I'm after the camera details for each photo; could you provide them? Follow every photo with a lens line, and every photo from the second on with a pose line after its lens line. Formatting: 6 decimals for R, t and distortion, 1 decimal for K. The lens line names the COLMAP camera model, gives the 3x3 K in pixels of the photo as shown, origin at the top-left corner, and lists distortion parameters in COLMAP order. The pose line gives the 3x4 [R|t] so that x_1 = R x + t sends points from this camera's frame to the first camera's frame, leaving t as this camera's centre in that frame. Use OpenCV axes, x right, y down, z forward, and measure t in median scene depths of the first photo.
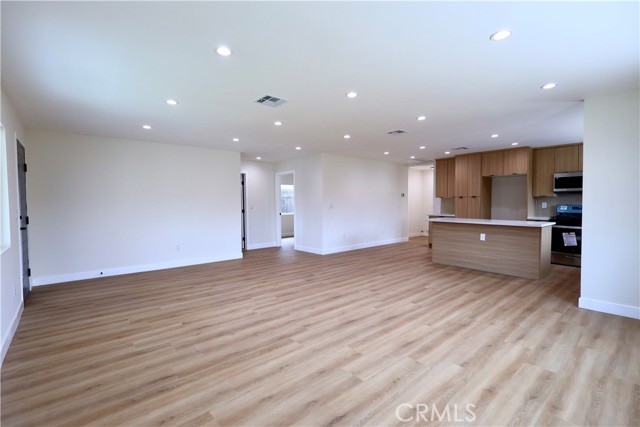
lens RADIAL K [[297.8, 0, 319.4], [0, 297.8, 212.0], [0, 0, 1]] dist [-0.001664, 0.003884]
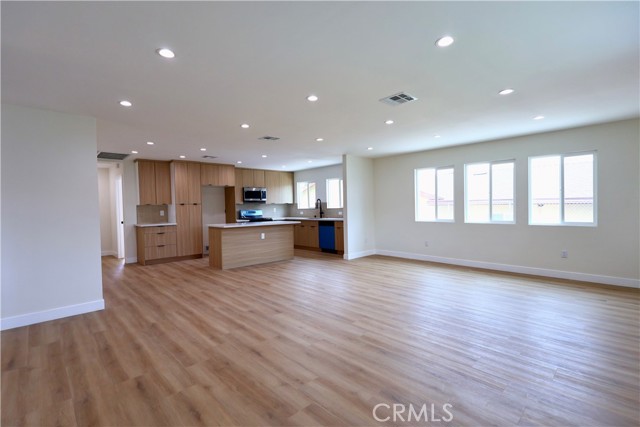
lens RADIAL K [[297.8, 0, 319.4], [0, 297.8, 212.0], [0, 0, 1]] dist [-0.001664, 0.003884]
pose [[-0.036455, -0.016714, 0.999196, -1.018744], [0.053558, 0.998390, 0.018655, -0.037858], [-0.997899, 0.054195, -0.035501, 1.186045]]
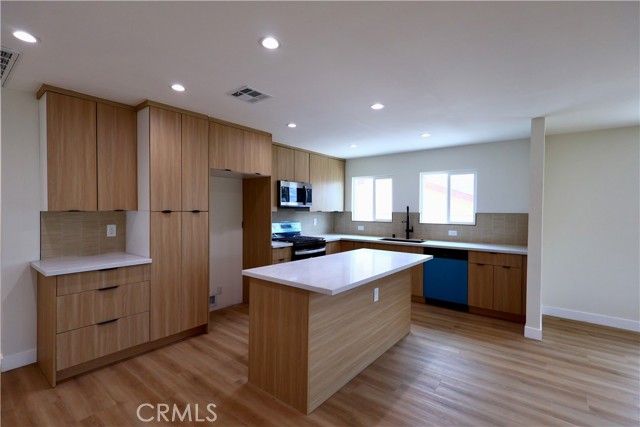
lens RADIAL K [[297.8, 0, 319.4], [0, 297.8, 212.0], [0, 0, 1]] dist [-0.001664, 0.003884]
pose [[-0.184125, -0.008430, 0.982867, 0.093699], [0.024954, 0.999601, 0.013248, -0.099213], [-0.982586, 0.026966, -0.183841, 1.750682]]
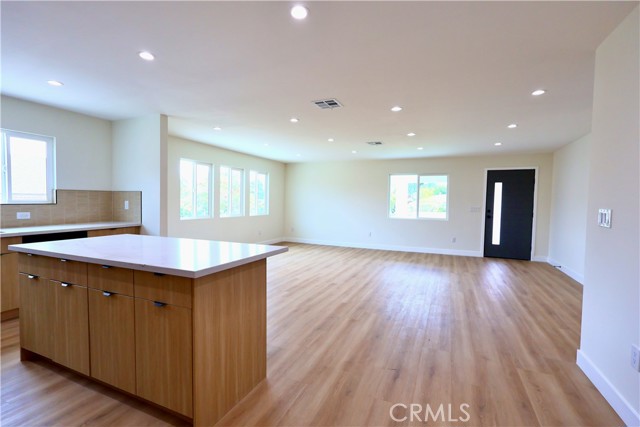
lens RADIAL K [[297.8, 0, 319.4], [0, 297.8, 212.0], [0, 0, 1]] dist [-0.001664, 0.003884]
pose [[-0.906863, 0.004282, -0.421403, 0.783534], [-0.025692, 0.997527, 0.065424, -0.076077], [0.420641, 0.070158, -0.904511, 2.222902]]
